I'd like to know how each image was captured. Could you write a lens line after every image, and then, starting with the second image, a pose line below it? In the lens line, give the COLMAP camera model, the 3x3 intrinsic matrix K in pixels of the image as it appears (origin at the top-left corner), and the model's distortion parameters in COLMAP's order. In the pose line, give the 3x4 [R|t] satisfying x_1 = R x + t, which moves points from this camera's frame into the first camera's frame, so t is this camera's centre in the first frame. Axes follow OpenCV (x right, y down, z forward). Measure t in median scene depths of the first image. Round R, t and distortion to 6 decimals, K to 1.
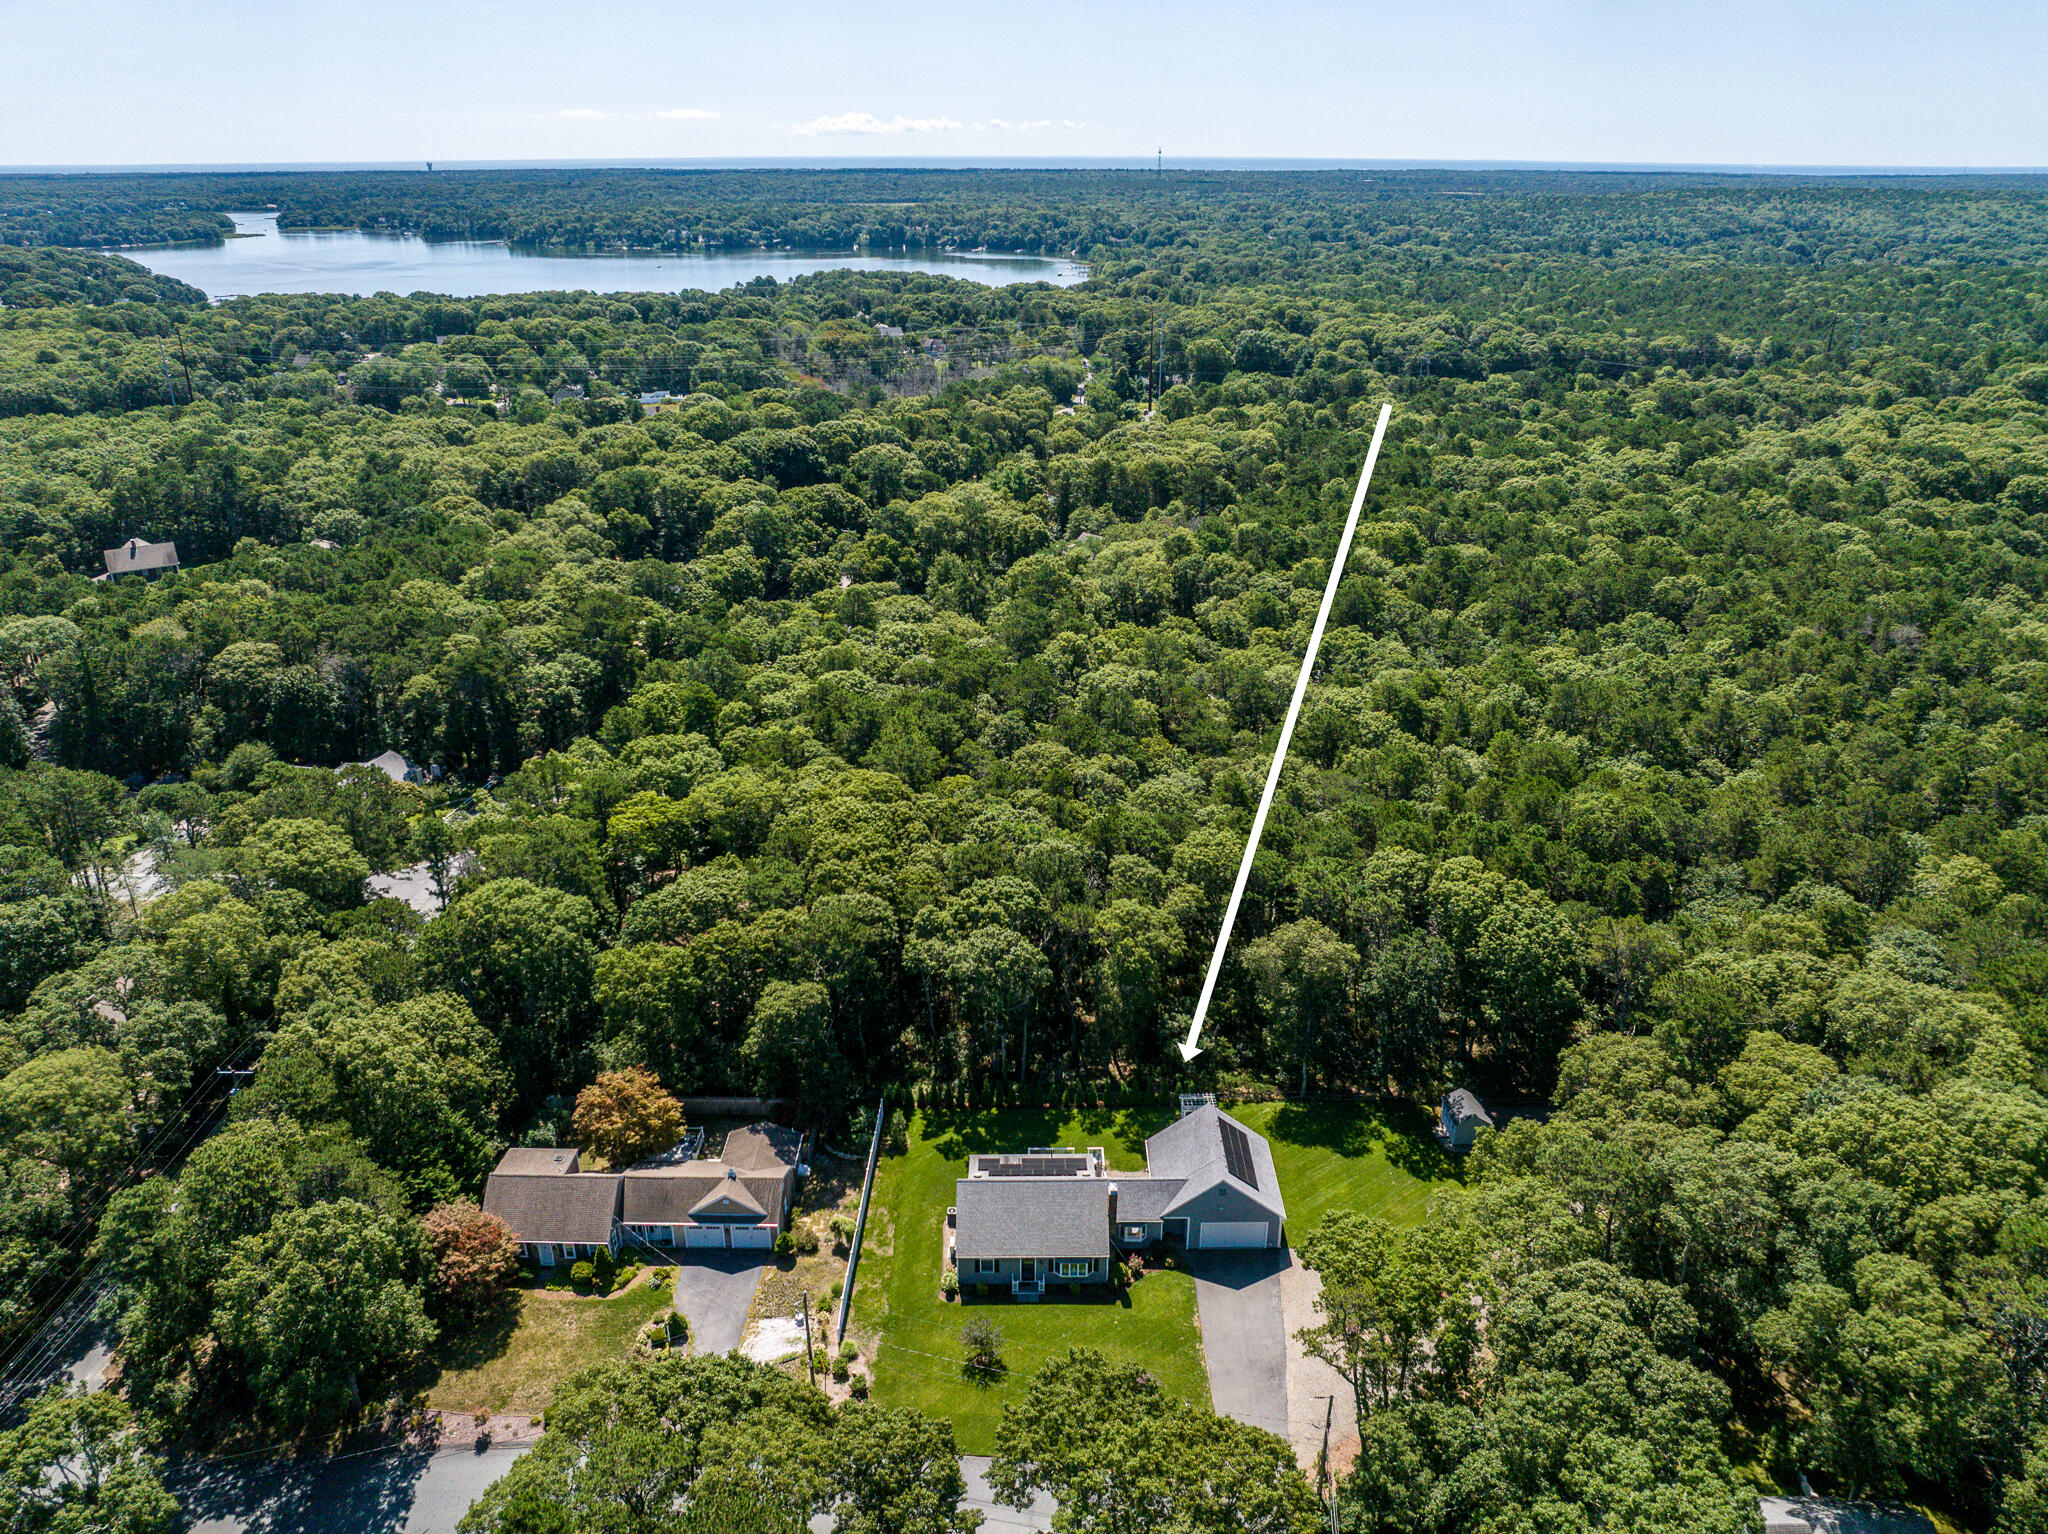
lens RADIAL K [[1444.1, 0, 1027.1], [0, 1444.1, 767.5], [0, 0, 1]] dist [-0.044312, -0.001185]
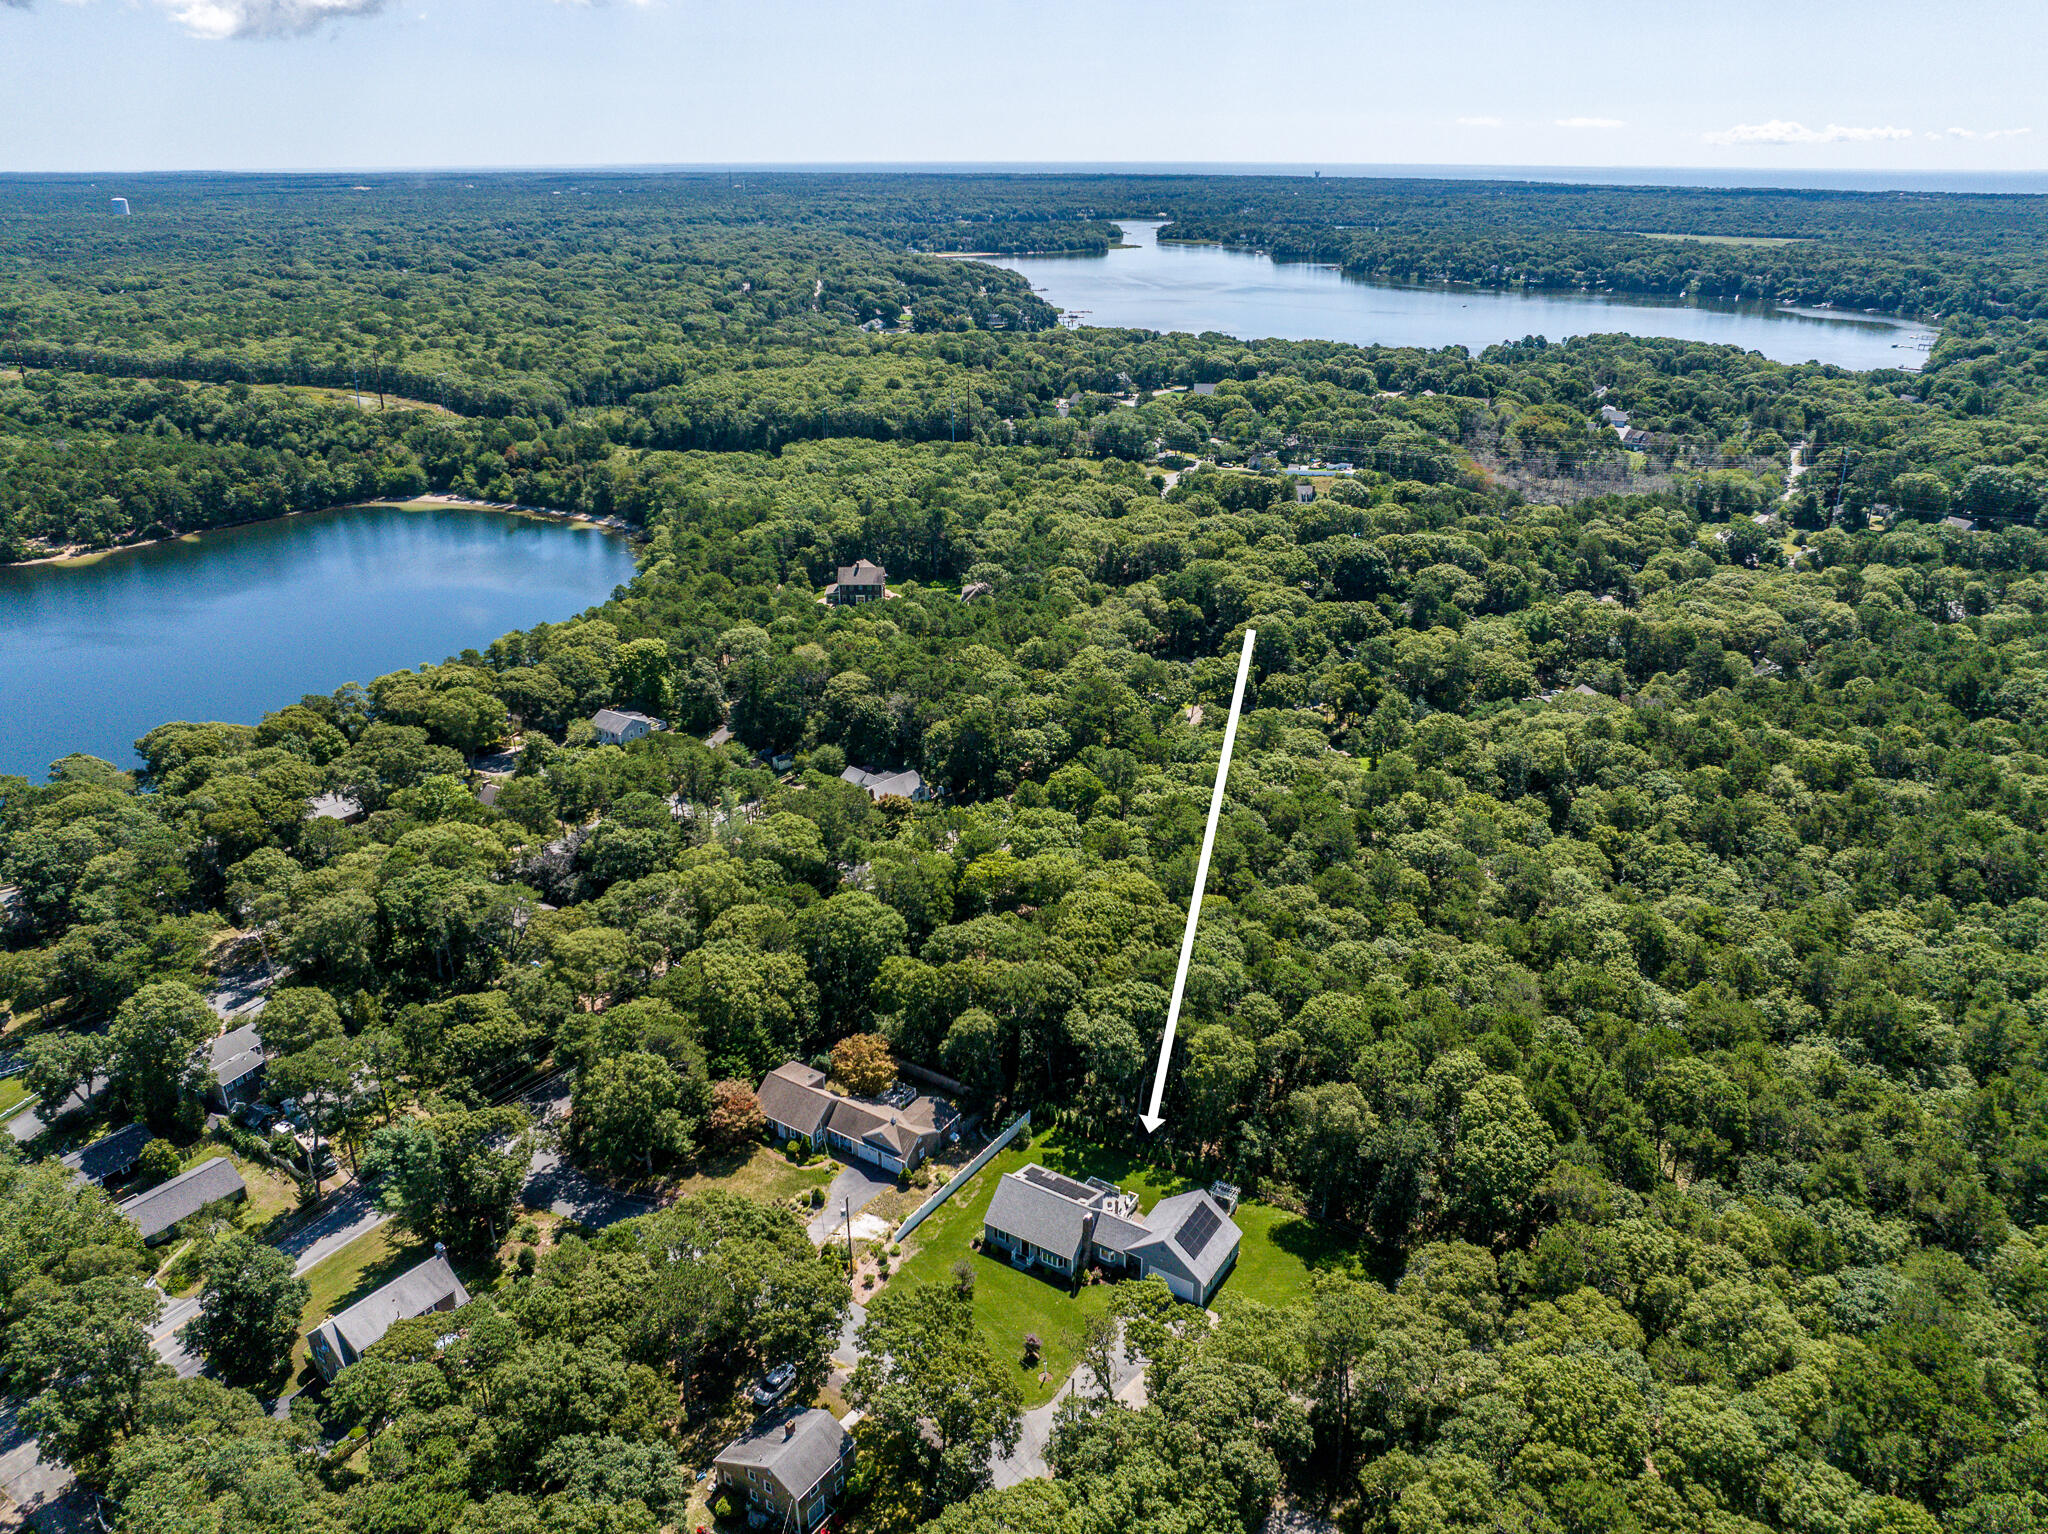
lens RADIAL K [[1435.7, 0, 1013.3], [0, 1435.7, 801.9], [0, 0, 1]] dist [-0.034672, 0.002679]
pose [[0.838292, 0.219447, -0.499108, 0.387034], [-0.207602, 0.974939, 0.079974, -0.129687], [0.504150, 0.036574, 0.862841, -0.174842]]
